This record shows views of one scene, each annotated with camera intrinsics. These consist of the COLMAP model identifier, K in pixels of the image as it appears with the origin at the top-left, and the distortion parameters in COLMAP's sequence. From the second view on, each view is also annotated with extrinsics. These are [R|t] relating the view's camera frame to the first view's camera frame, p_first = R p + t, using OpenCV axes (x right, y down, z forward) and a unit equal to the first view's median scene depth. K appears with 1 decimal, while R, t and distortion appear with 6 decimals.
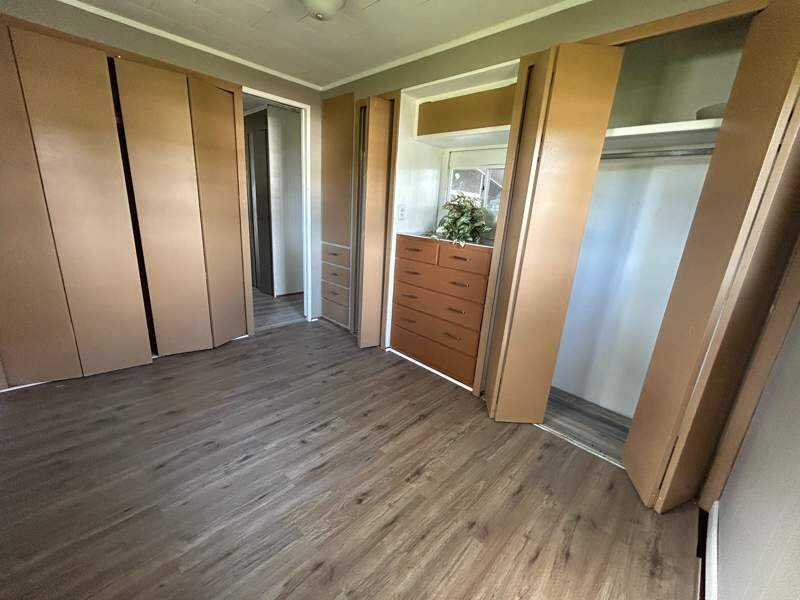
lens RADIAL K [[326.4, 0, 399.8], [0, 326.4, 298.2], [0, 0, 1]] dist [-0.001152, -0.000259]
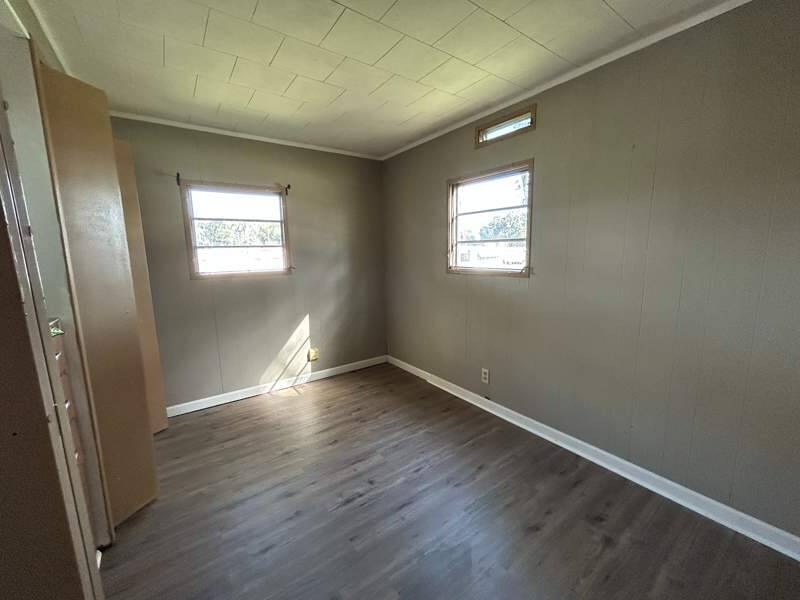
lens RADIAL K [[326.4, 0, 399.4], [0, 326.4, 300.1], [0, 0, 1]] dist [-0.001152, -0.000259]
pose [[-0.983806, -0.072139, 0.164079, -0.536922], [0.004747, 0.904621, 0.426191, -0.551925], [-0.179174, 0.420068, -0.889629, 1.743501]]
